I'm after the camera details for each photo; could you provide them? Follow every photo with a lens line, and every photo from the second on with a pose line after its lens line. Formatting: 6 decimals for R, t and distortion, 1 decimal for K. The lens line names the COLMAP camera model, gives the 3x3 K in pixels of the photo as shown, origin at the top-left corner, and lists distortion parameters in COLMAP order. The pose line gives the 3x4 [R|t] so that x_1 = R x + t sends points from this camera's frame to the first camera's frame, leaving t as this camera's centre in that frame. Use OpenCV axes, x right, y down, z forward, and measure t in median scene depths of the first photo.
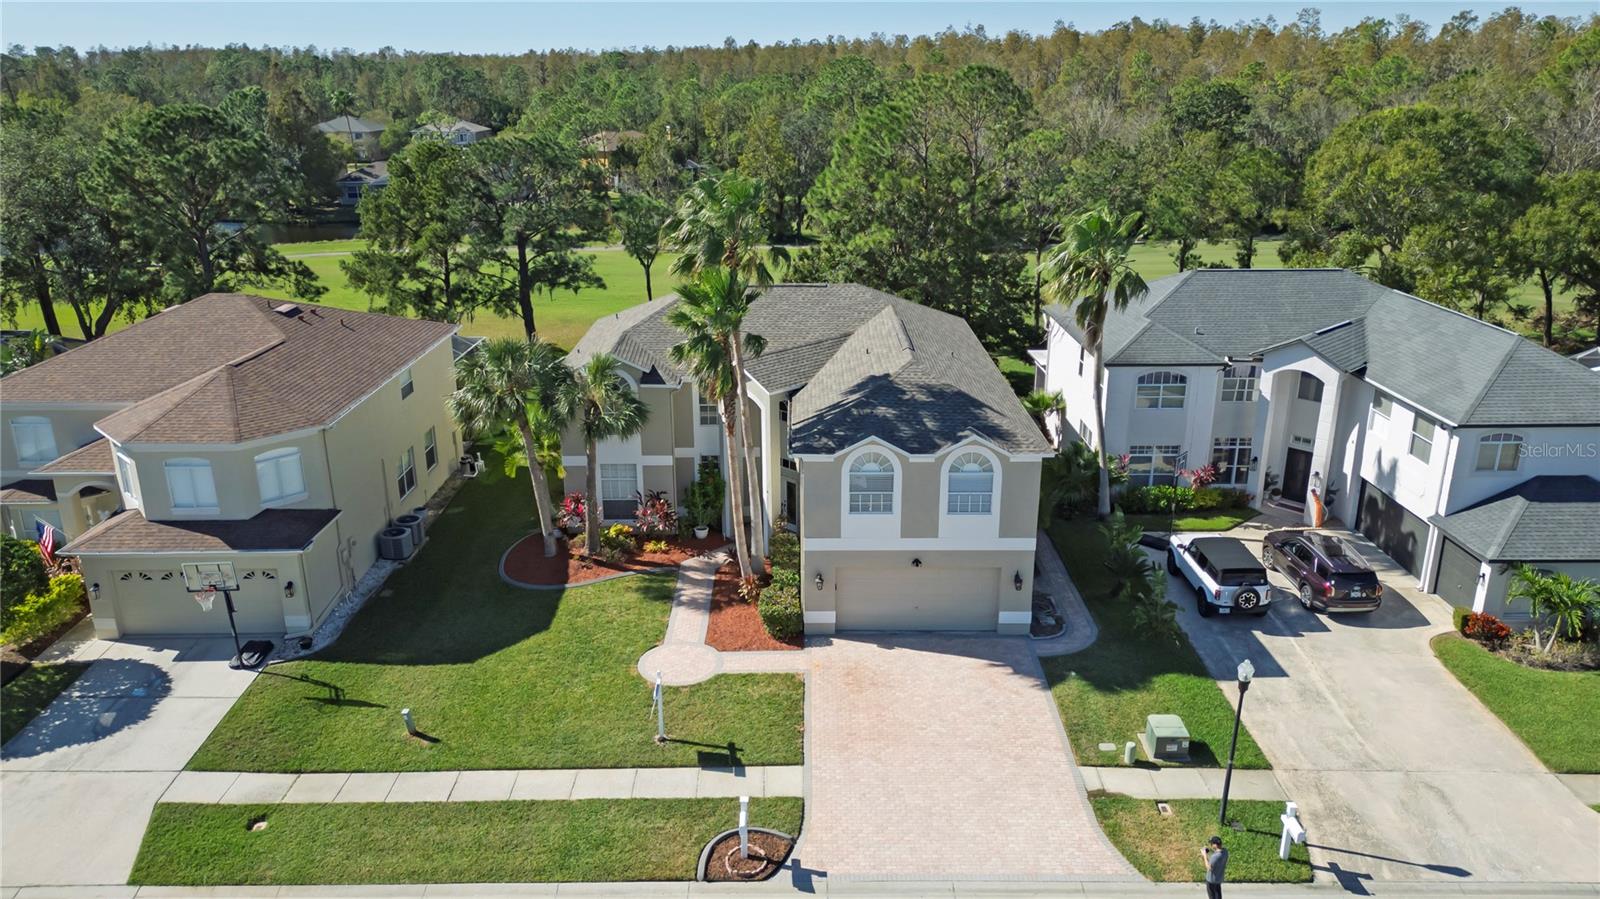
lens RADIAL K [[1097.3, 0, 800.0], [0, 1097.3, 449.5], [0, 0, 1]] dist [0.074106, -0.080011]
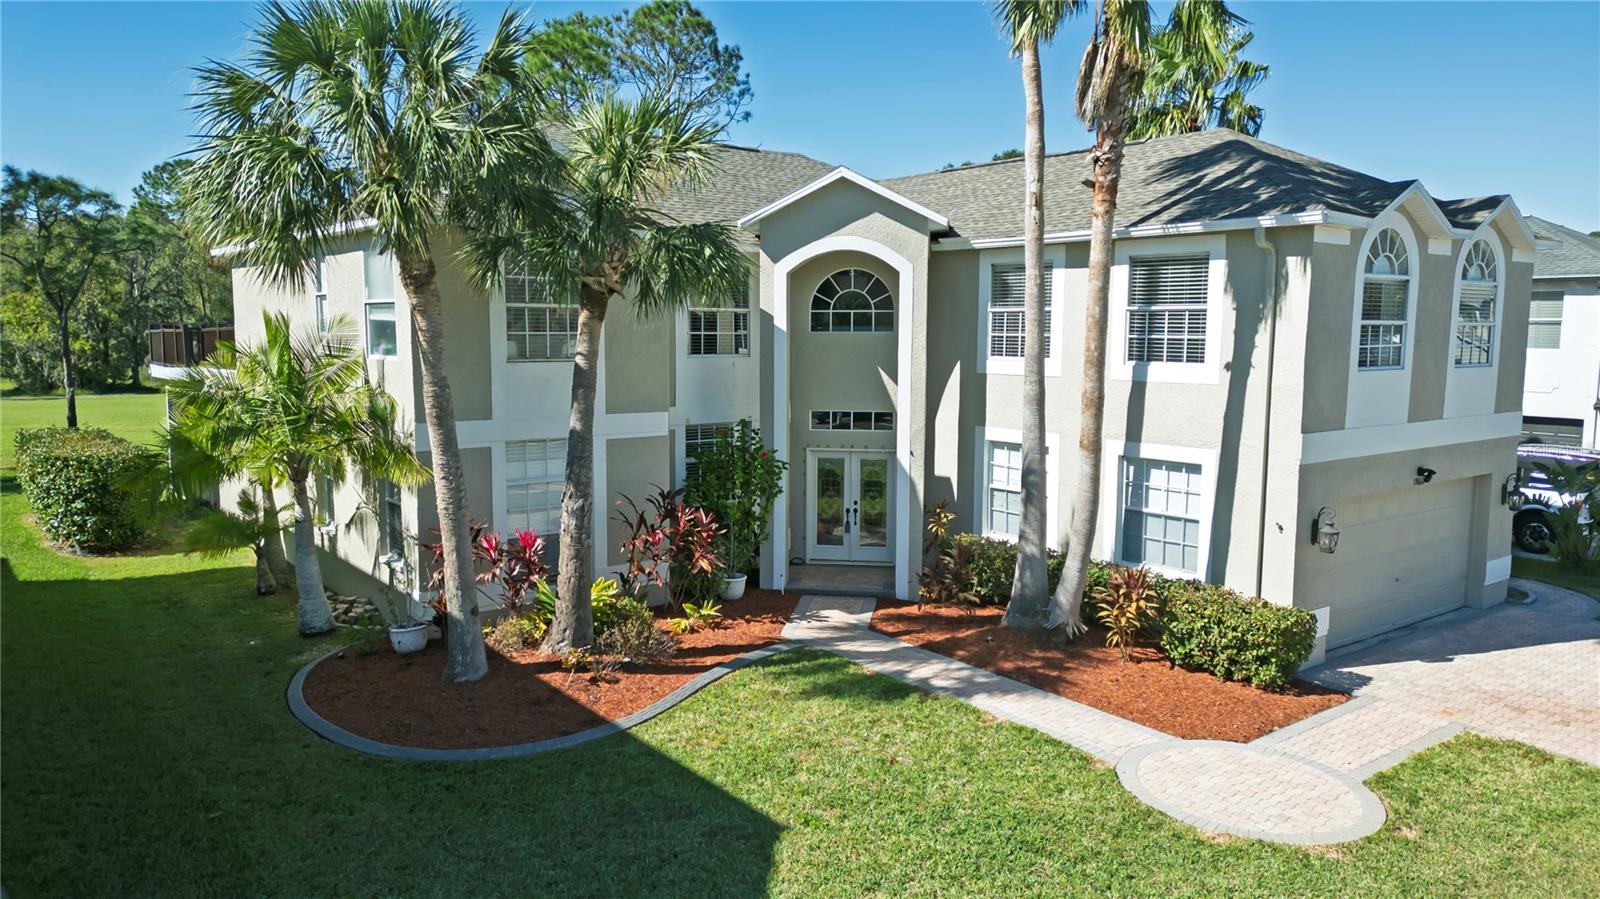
lens RADIAL K [[1097.3, 0, 800.0], [0, 1097.3, 449.5], [0, 0, 1]] dist [0.074106, -0.080011]
pose [[0.784851, -0.053083, 0.617407, -0.408951], [0.184652, 0.971098, -0.151239, 0.113029], [-0.591534, 0.232705, 0.771969, 0.763029]]
